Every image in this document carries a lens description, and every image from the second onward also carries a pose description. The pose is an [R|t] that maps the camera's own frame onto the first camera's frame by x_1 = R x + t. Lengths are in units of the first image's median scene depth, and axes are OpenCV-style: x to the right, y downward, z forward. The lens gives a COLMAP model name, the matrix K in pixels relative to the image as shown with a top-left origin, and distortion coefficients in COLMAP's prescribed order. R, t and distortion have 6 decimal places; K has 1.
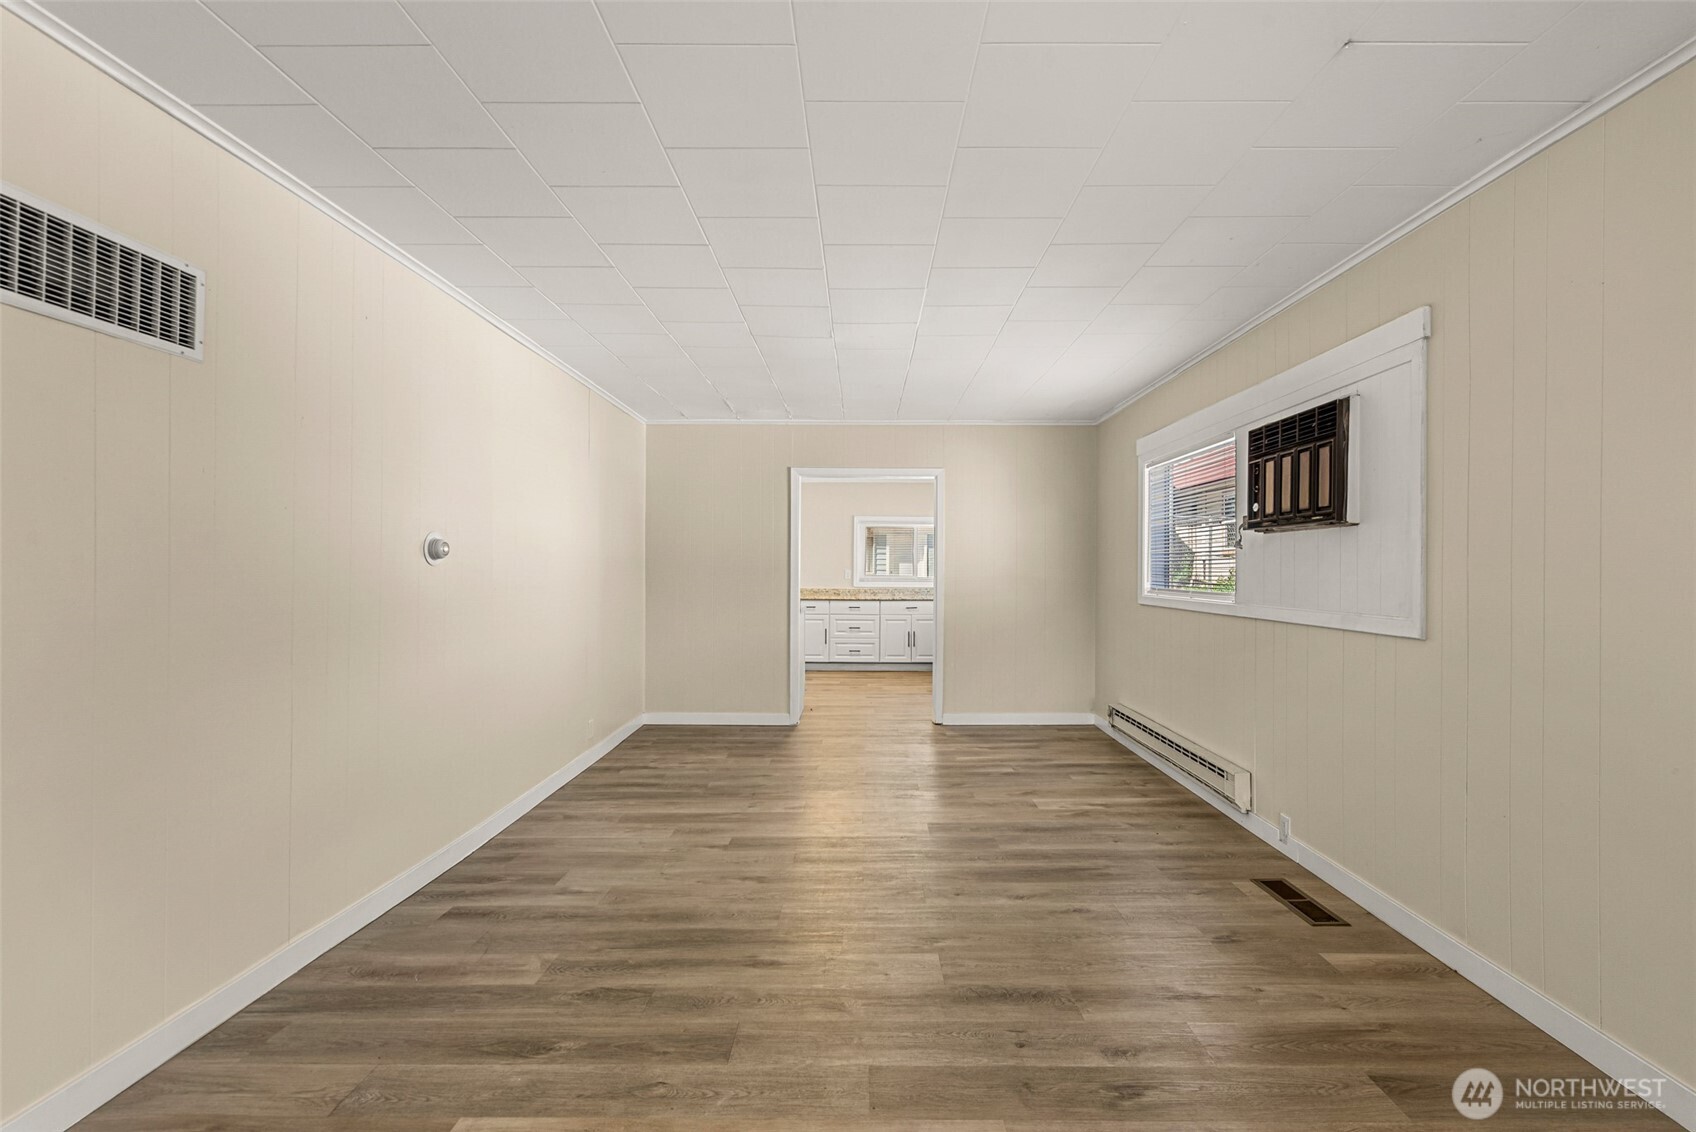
lens RADIAL K [[737.9, 0, 865.8], [0, 737.9, 565.8], [0, 0, 1]] dist [0.000696, 0.000401]
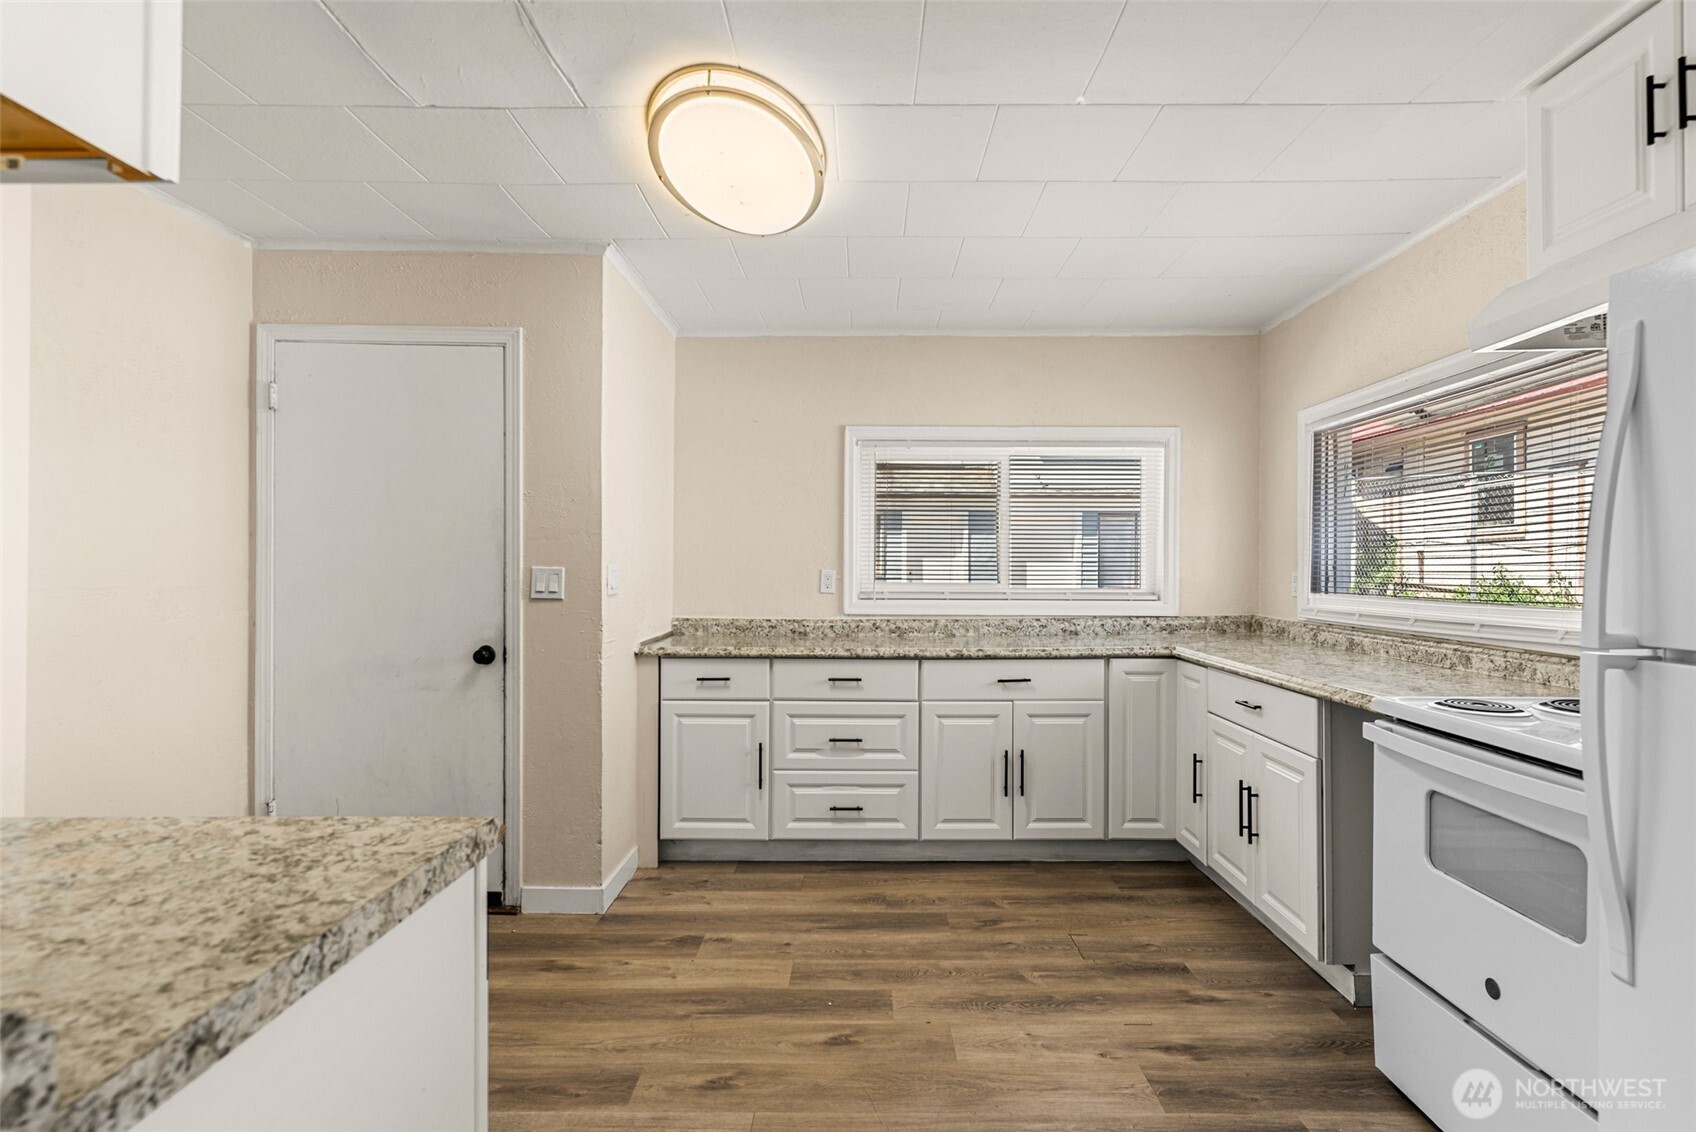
lens RADIAL K [[822.8, 0, 848.0], [0, 822.8, 566.0], [0, 0, 1]] dist [0.001377, 0.000106]
pose [[0.999972, -0.003719, -0.006533, -0.011423], [0.003732, 0.999991, 0.001903, 0.003047], [0.006525, -0.001928, 0.999977, 0.618283]]
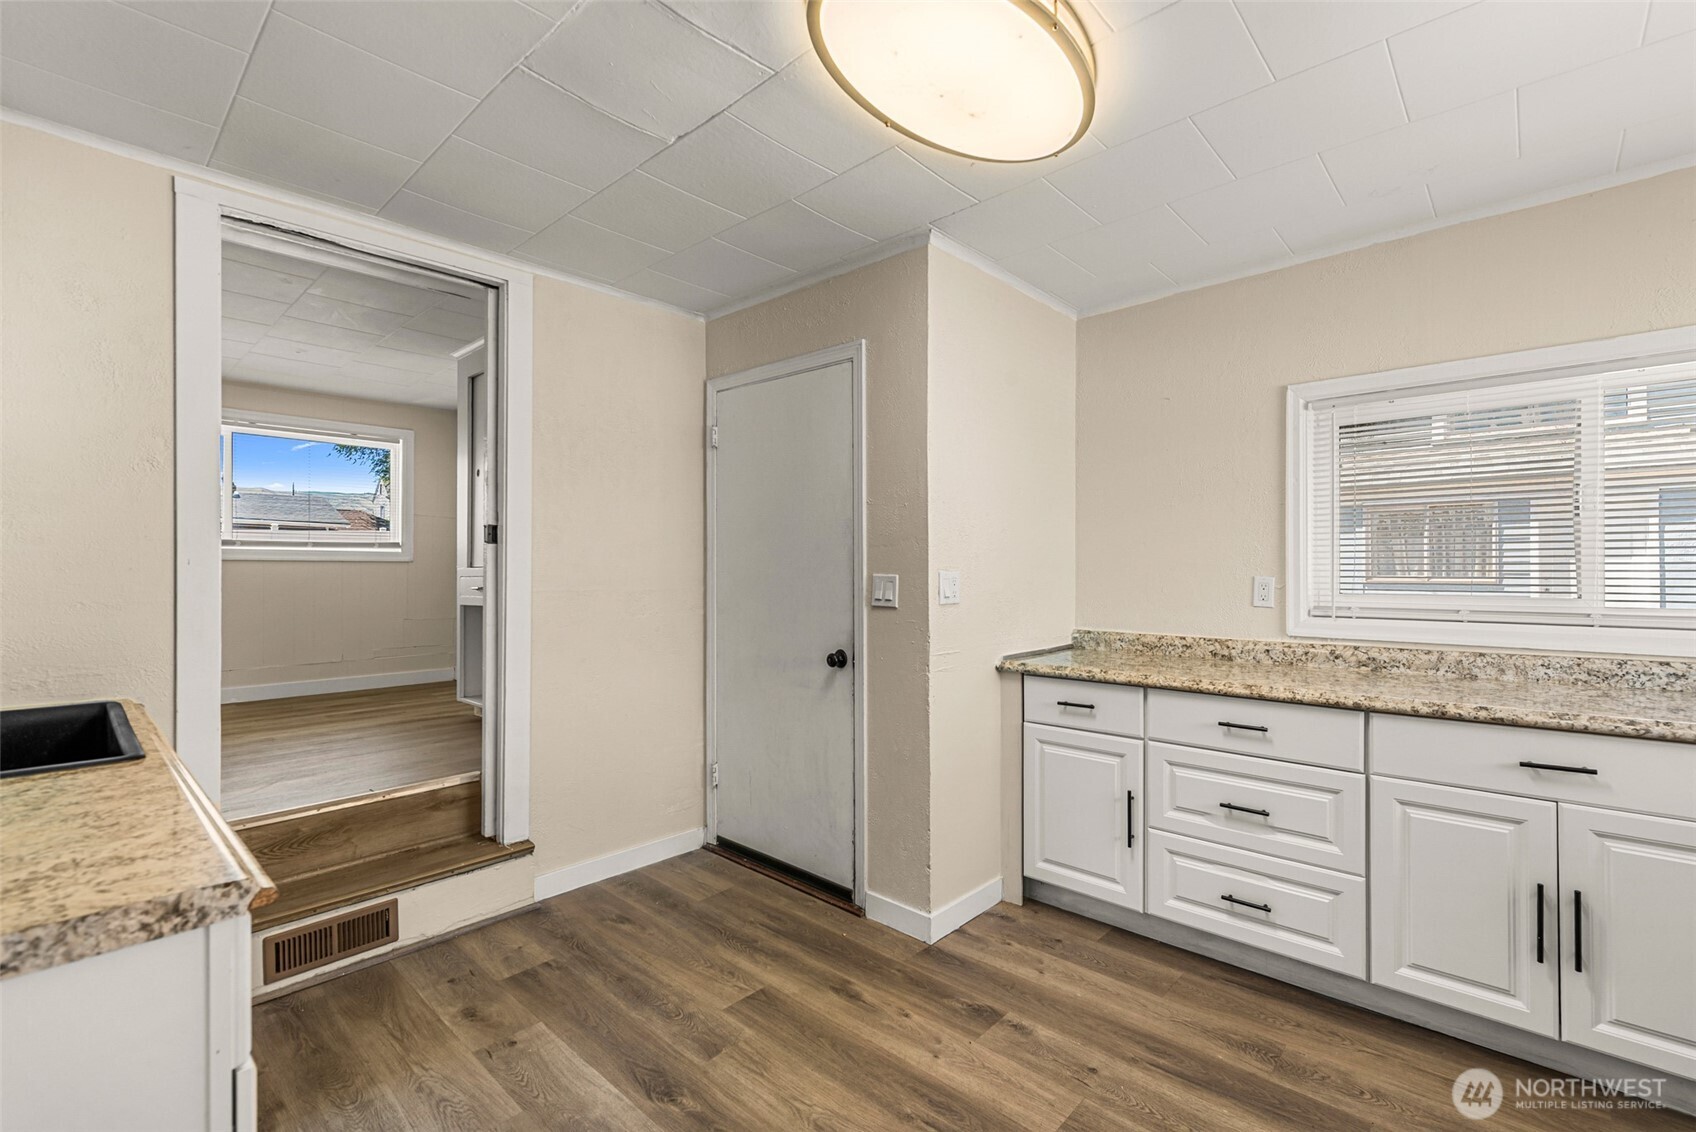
lens RADIAL K [[737.9, 0, 865.8], [0, 737.9, 565.8], [0, 0, 1]] dist [0.000696, 0.000401]
pose [[0.745289, -0.012280, -0.666628, 0.056410], [0.008563, 0.999924, -0.008846, 0.002698], [0.666686, 0.000885, 0.745338, 0.724546]]
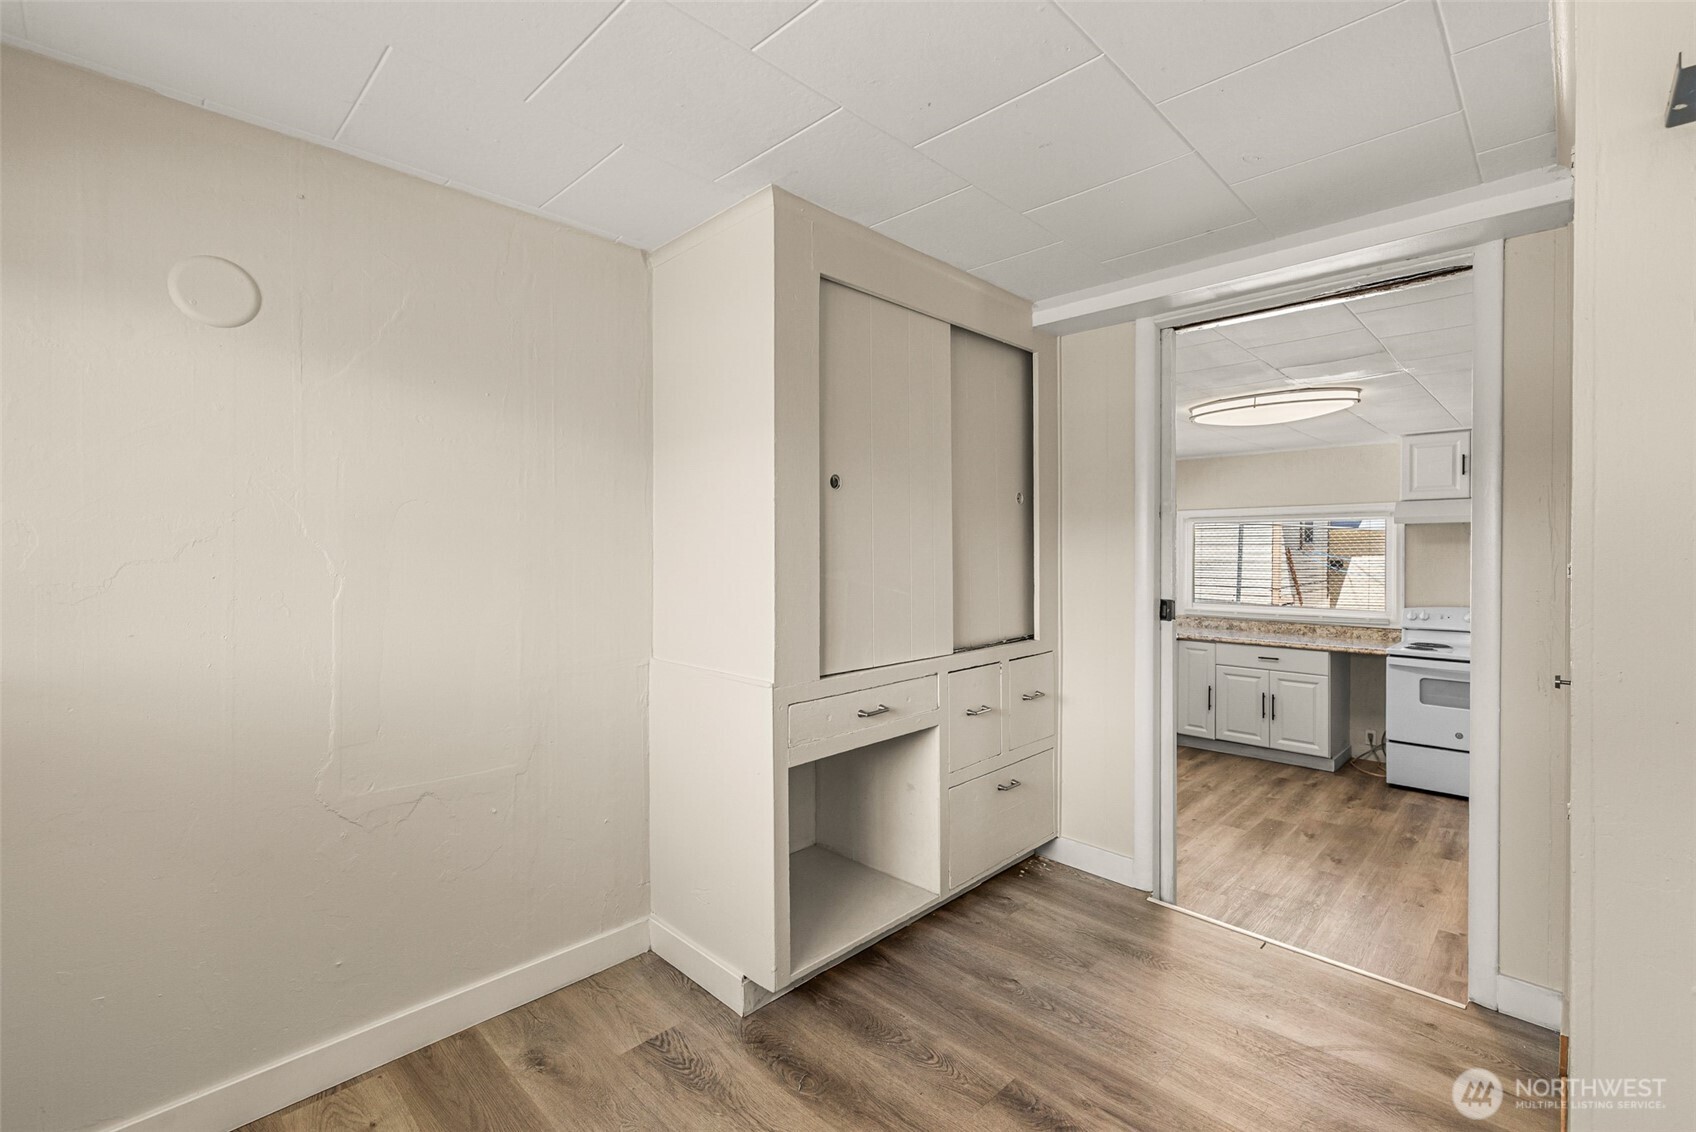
lens RADIAL K [[737.9, 0, 865.8], [0, 737.9, 565.8], [0, 0, 1]] dist [0.000696, 0.000401]
pose [[0.693359, -0.017158, 0.720388, -0.699869], [0.001463, 0.999748, 0.022404, -0.046509], [-0.720591, -0.014480, 0.693209, 0.784217]]
